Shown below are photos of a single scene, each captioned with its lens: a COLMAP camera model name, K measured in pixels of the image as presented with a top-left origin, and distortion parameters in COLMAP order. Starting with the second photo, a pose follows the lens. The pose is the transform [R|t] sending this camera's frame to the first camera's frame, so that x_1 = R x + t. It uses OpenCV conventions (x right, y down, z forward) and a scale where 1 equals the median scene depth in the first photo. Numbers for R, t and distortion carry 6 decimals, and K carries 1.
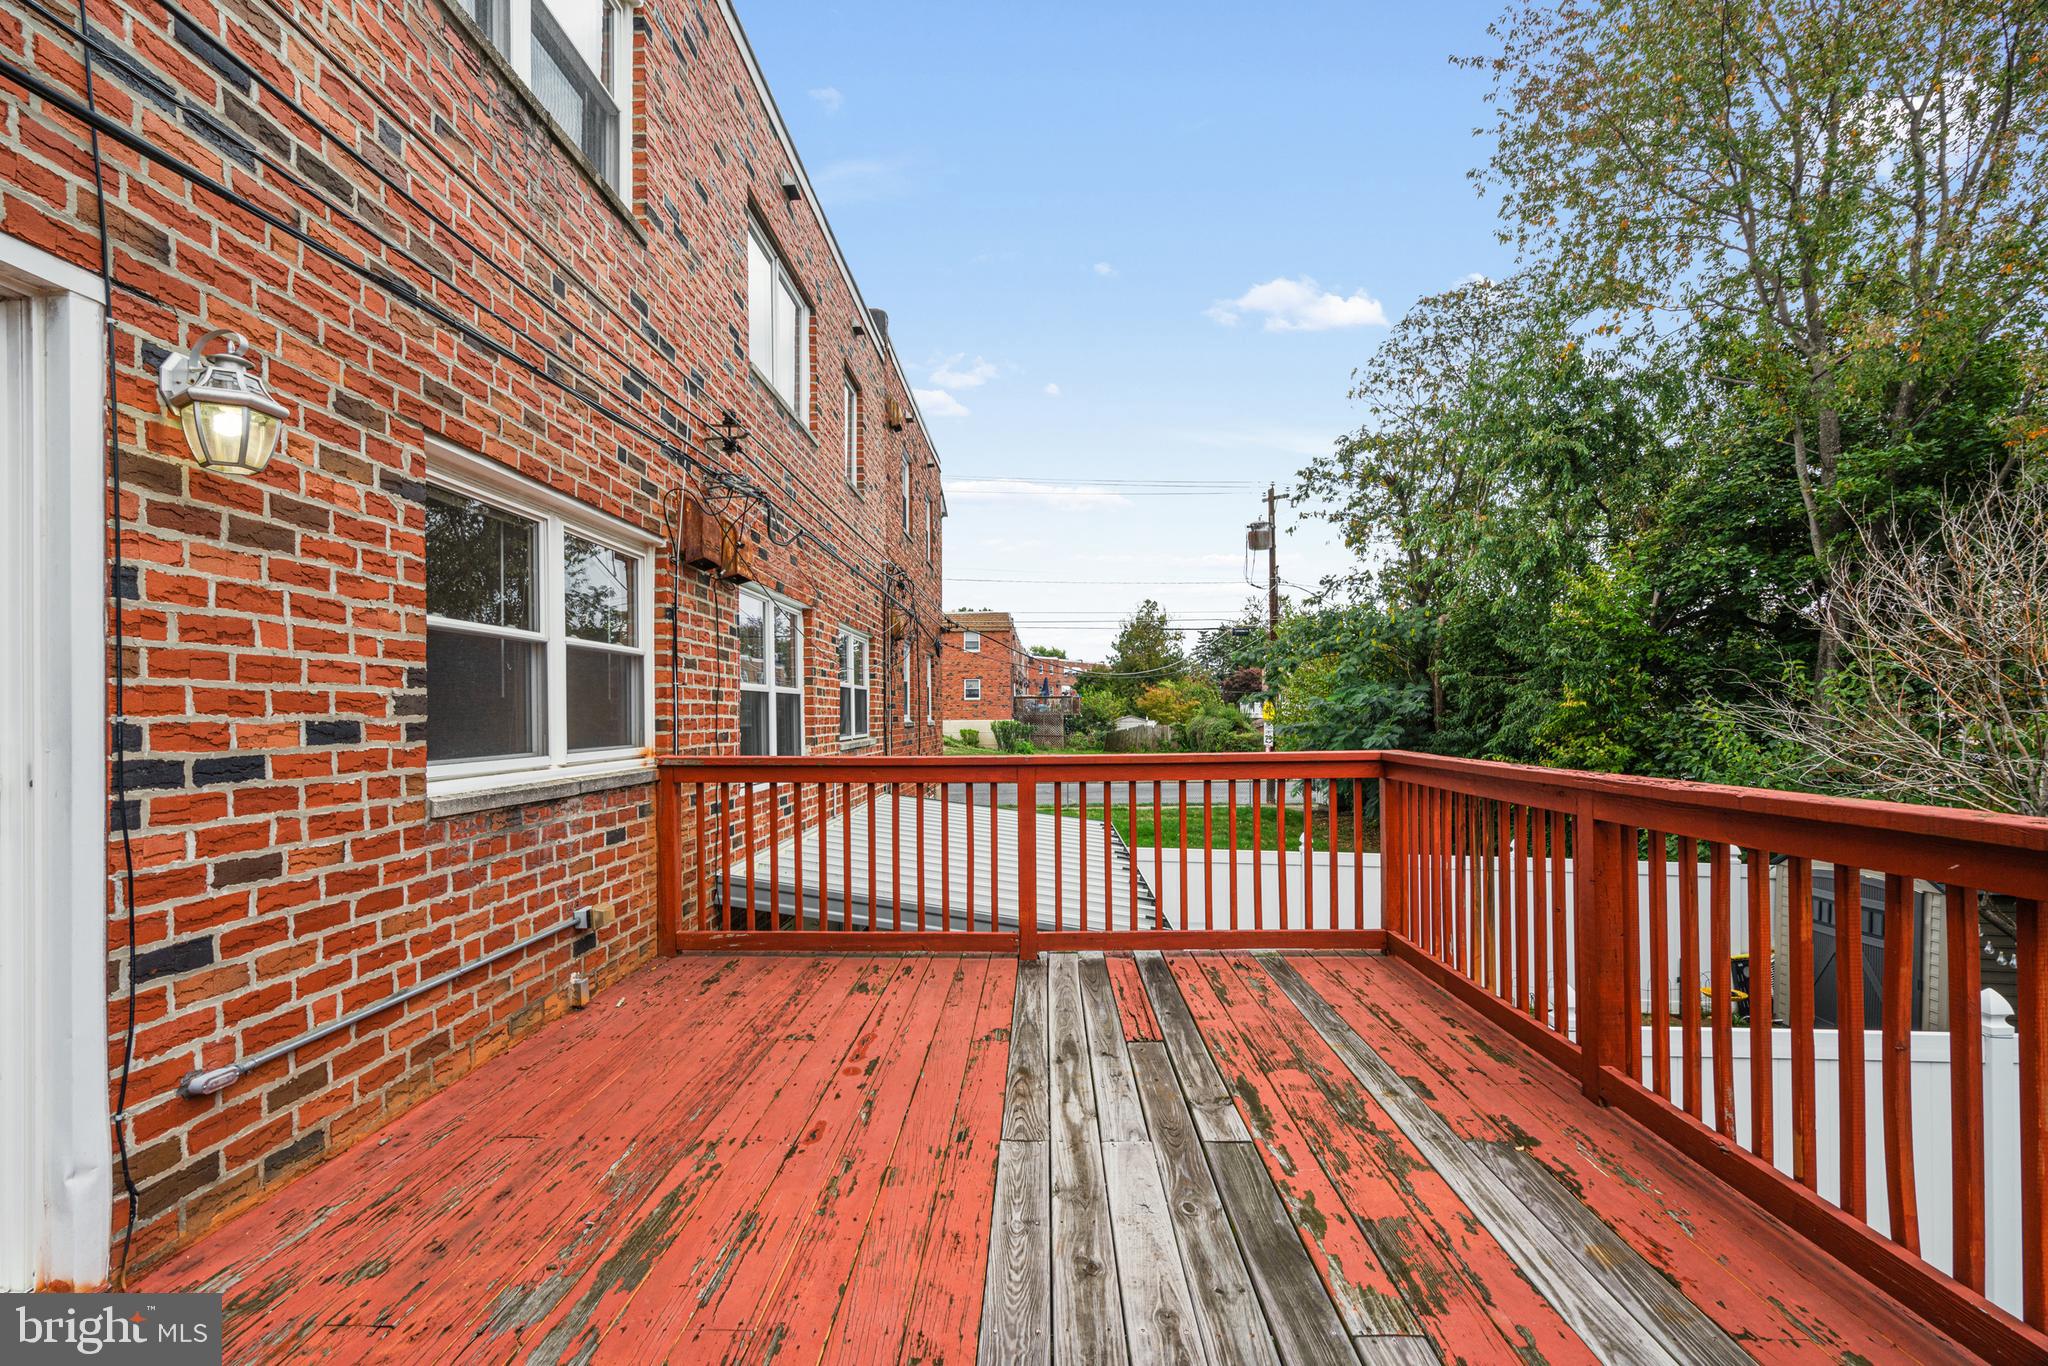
lens RADIAL K [[918.5, 0, 1022.7], [0, 918.5, 691.1], [0, 0, 1]] dist [-0.007155, 0.000510]
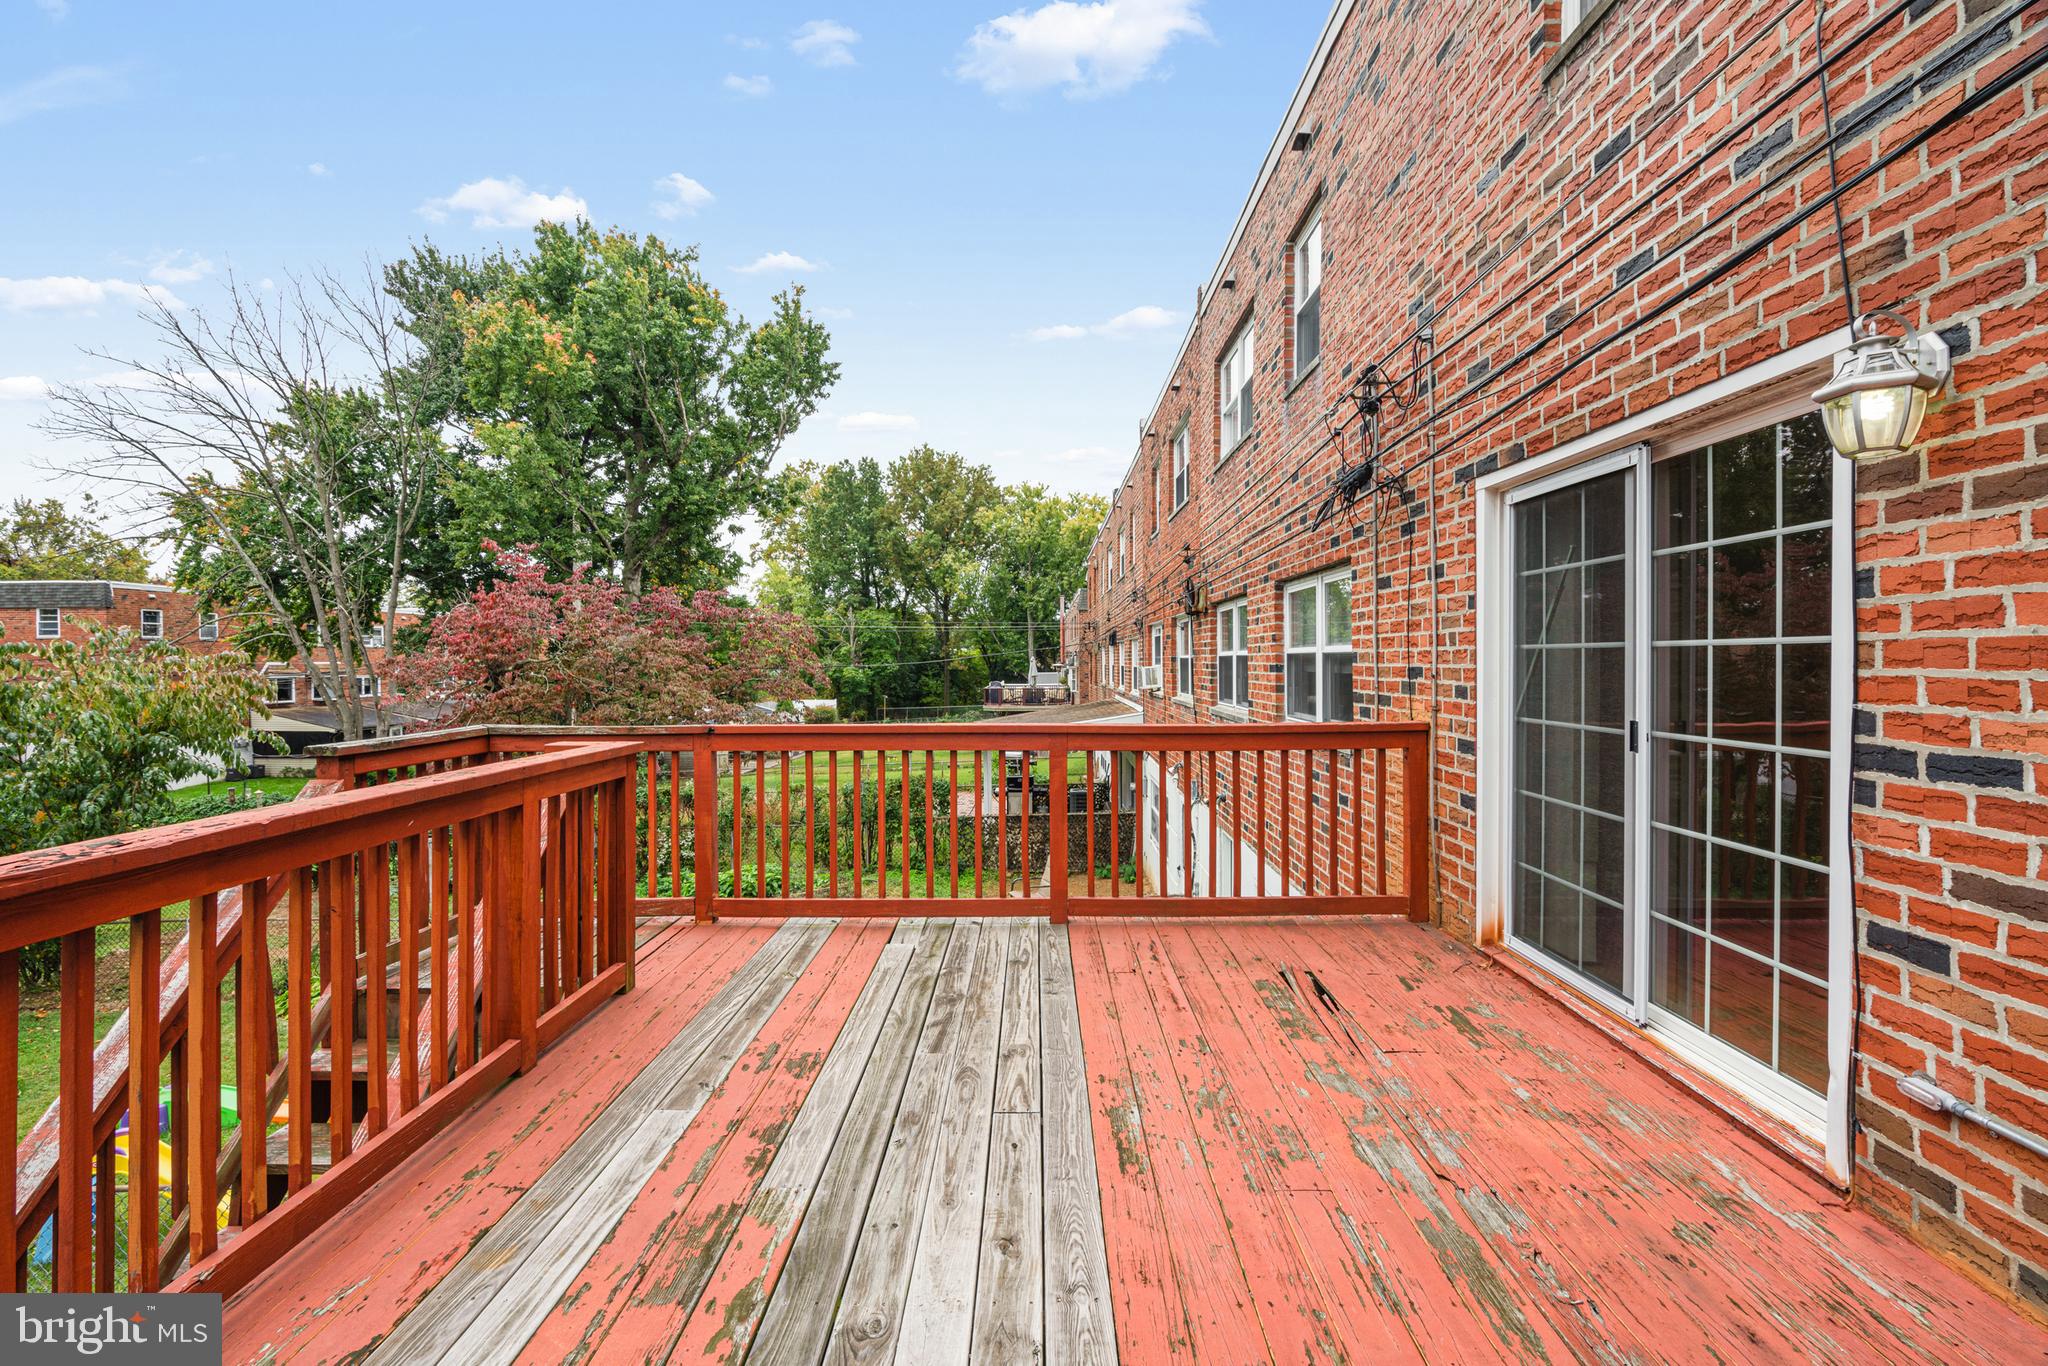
lens RADIAL K [[918.5, 0, 1022.7], [0, 918.5, 691.1], [0, 0, 1]] dist [-0.007155, 0.000510]
pose [[-0.999856, 0.013741, -0.009911, 0.053338], [0.013685, 0.999891, 0.005629, -0.007893], [0.009988, 0.005493, -0.999935, 1.956843]]
